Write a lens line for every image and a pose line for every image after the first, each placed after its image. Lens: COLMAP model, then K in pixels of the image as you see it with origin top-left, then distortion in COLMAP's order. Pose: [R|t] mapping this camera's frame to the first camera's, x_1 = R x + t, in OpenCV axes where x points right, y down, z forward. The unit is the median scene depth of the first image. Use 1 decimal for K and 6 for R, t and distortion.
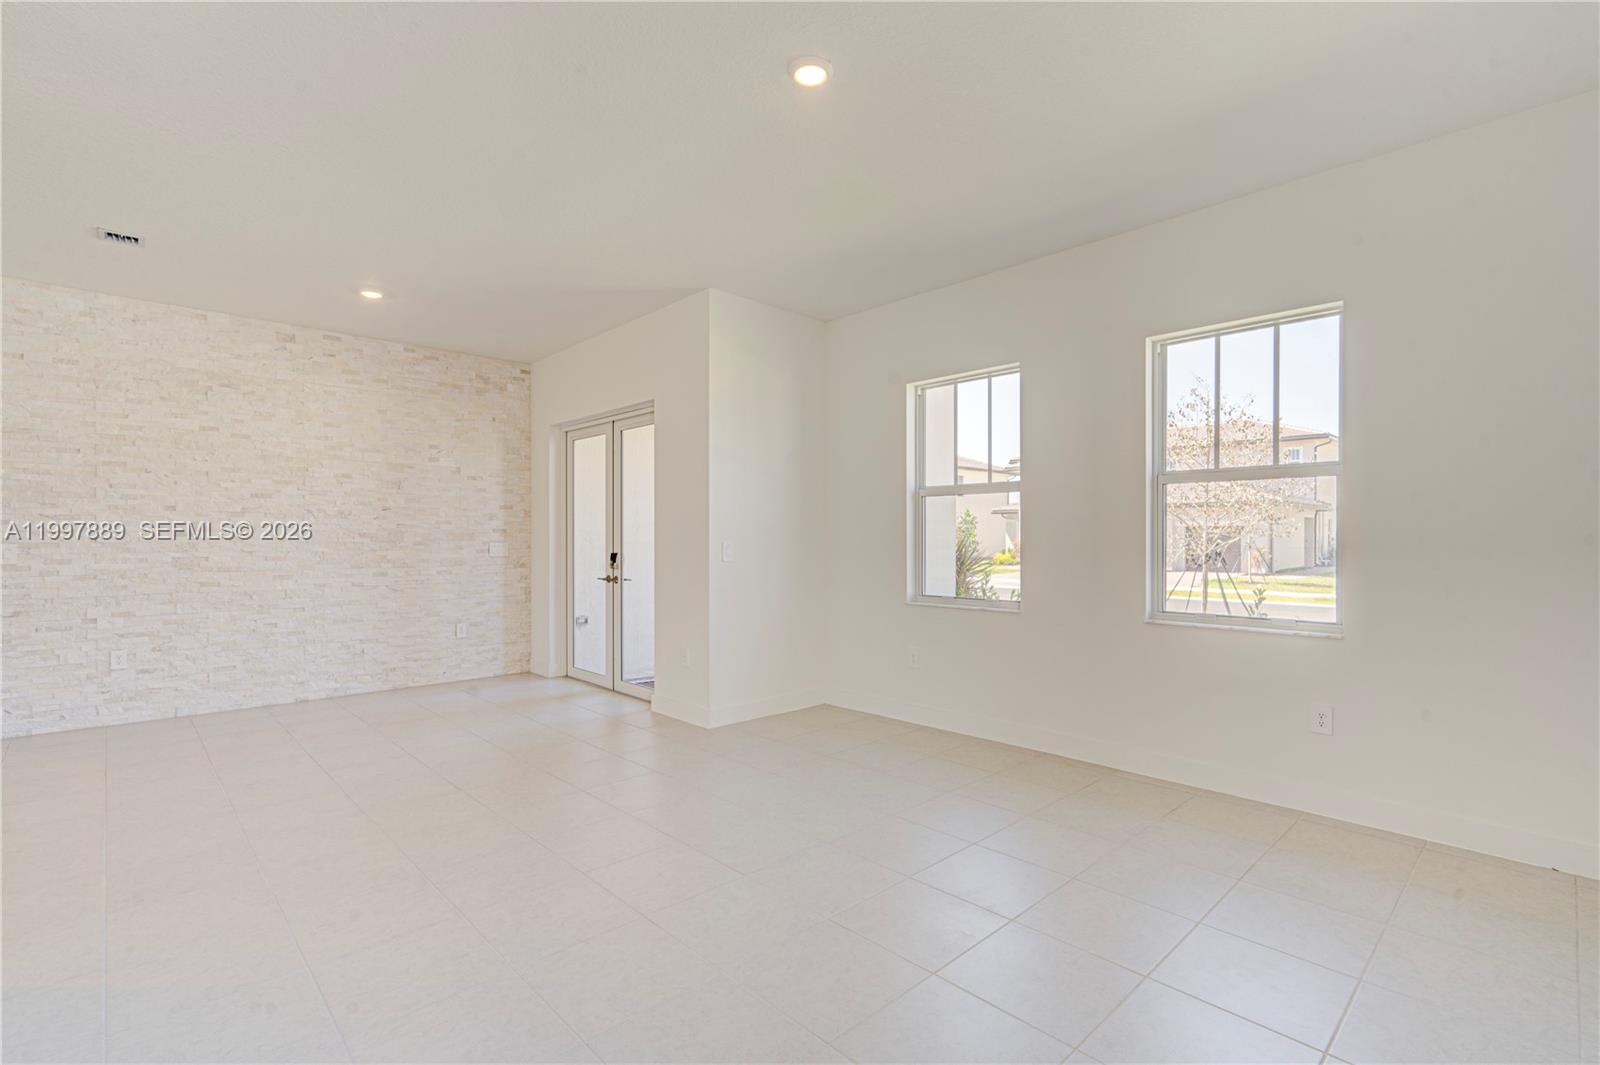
lens RADIAL K [[742.7, 0, 802.9], [0, 742.7, 536.4], [0, 0, 1]] dist [0.000267, 0.000953]
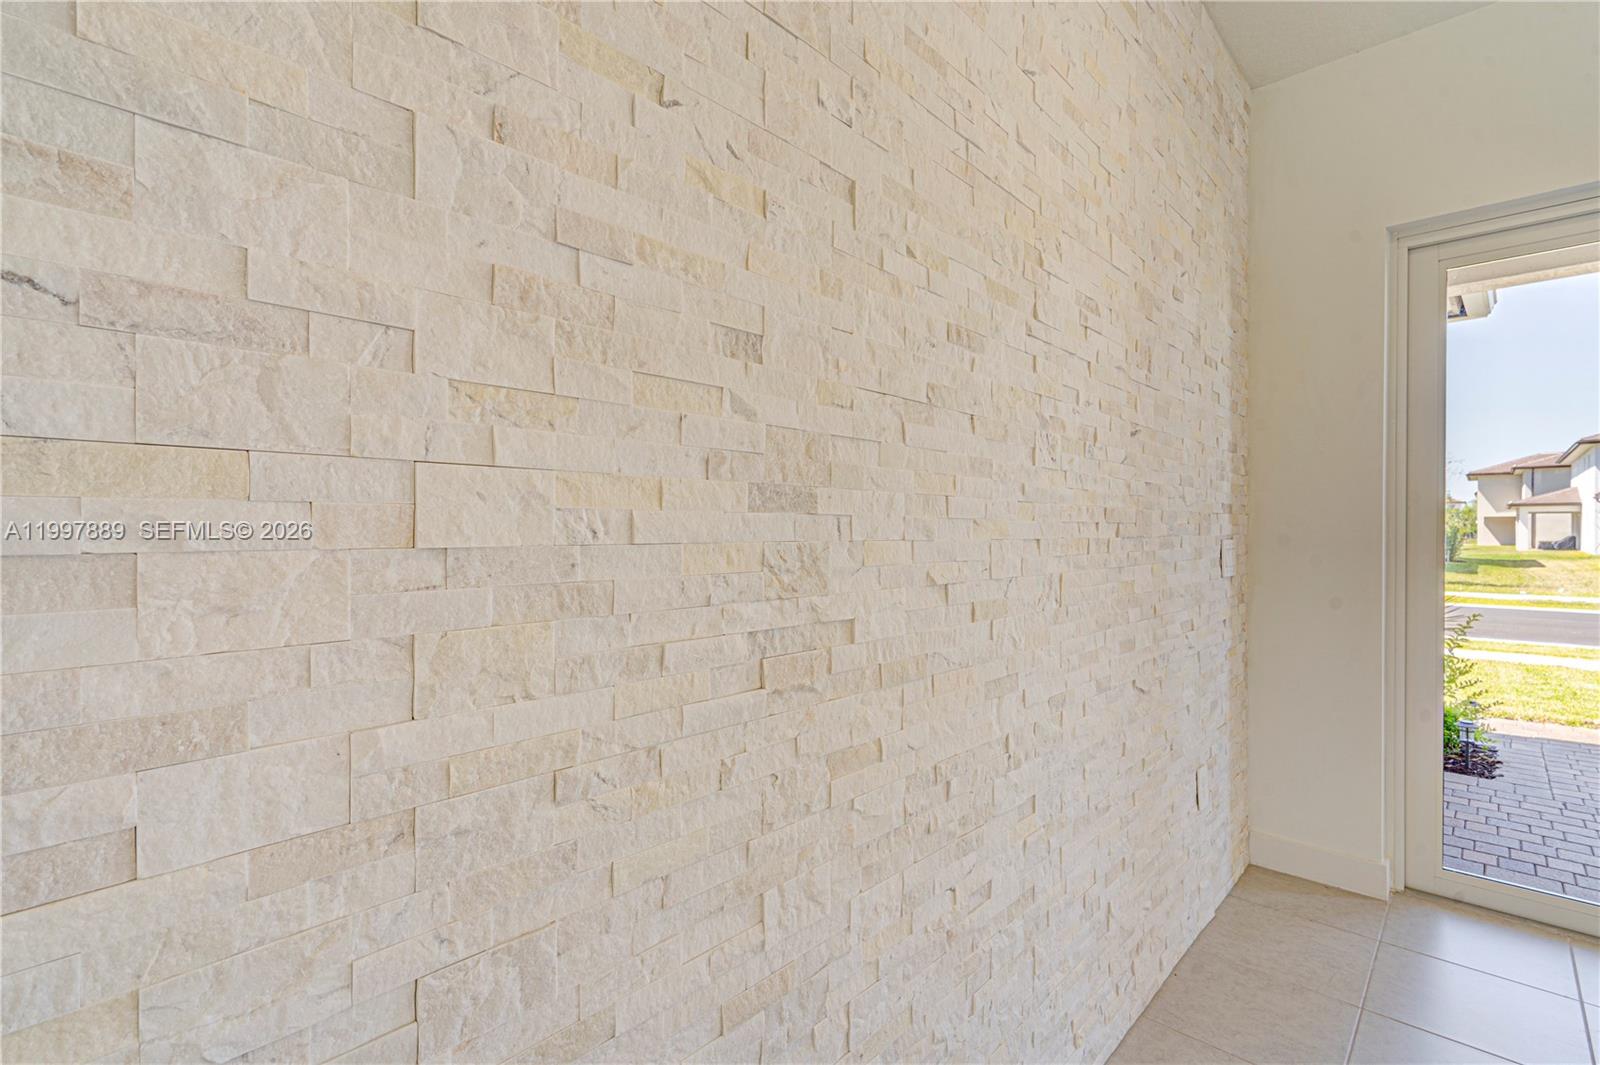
lens RADIAL K [[742.7, 0, 798.3], [0, 742.7, 529.9], [0, 0, 1]] dist [0.000267, 0.000953]
pose [[0.997087, 0.003952, 0.076165, -0.832863], [-0.004334, 0.999979, 0.004856, 0.003432], [-0.076144, -0.005172, 0.997083, 0.808991]]
